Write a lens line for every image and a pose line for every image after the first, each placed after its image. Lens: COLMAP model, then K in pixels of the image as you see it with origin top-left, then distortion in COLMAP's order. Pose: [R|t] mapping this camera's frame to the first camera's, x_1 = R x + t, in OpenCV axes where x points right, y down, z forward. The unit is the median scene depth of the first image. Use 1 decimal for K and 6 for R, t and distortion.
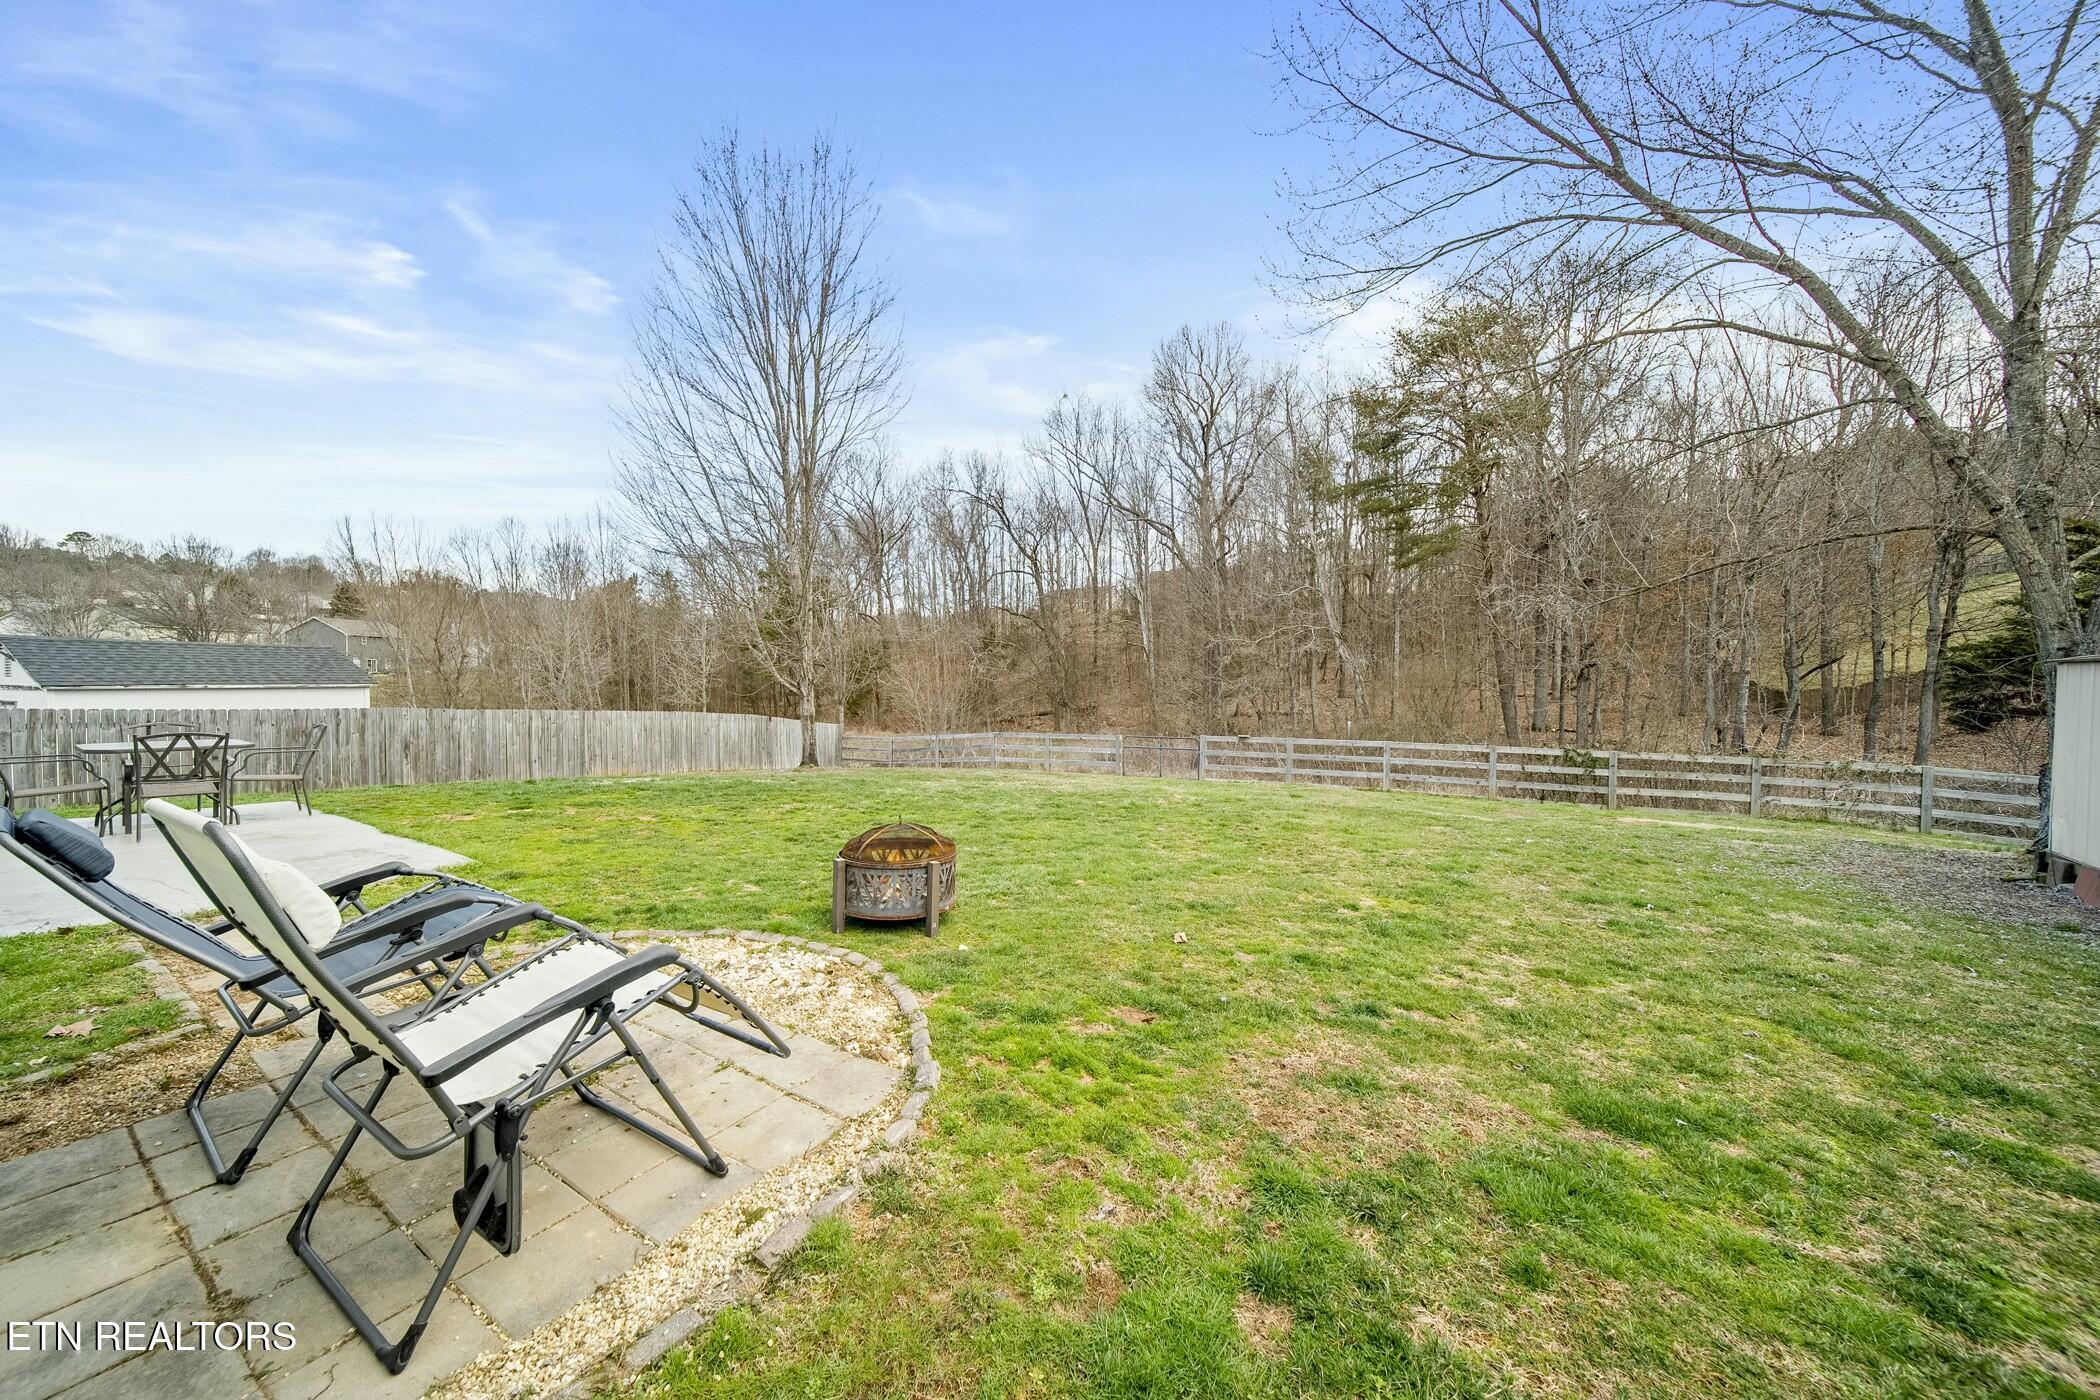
lens RADIAL K [[734.8, 0, 1036.1], [0, 734.8, 704.7], [0, 0, 1]] dist [-0.006379, -0.000417]
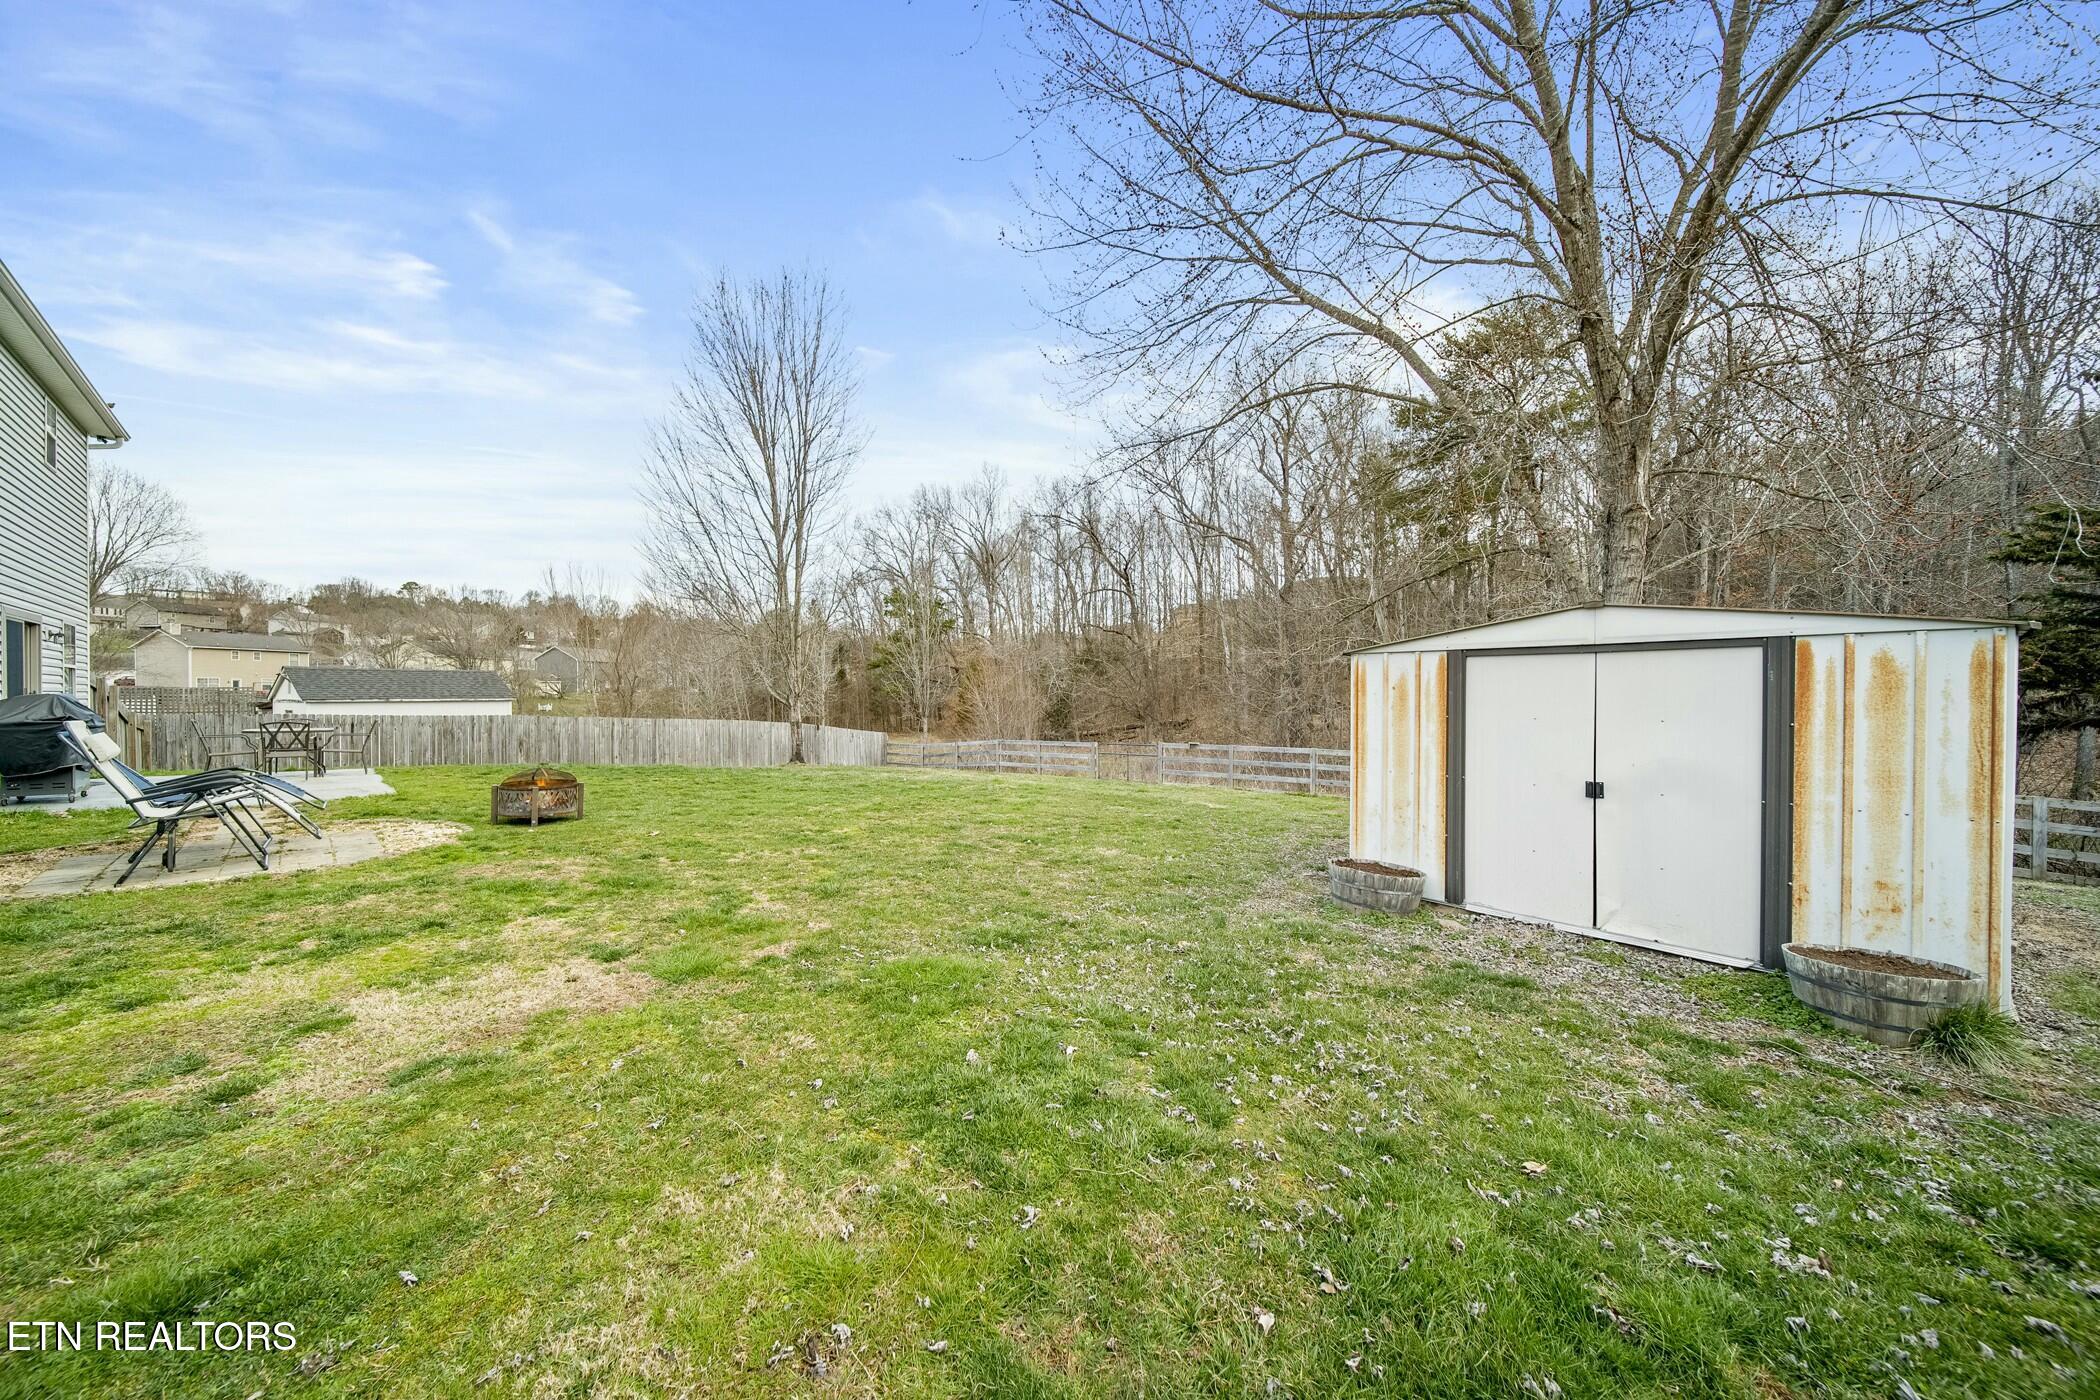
lens RADIAL K [[734.8, 0, 1053.9], [0, 734.8, 701.7], [0, 0, 1]] dist [-0.006379, -0.000417]
pose [[0.978978, -0.003792, -0.203931, 0.350659], [-0.001450, 0.999673, -0.025548, 0.010436], [0.203961, 0.025307, 0.978652, -0.130105]]
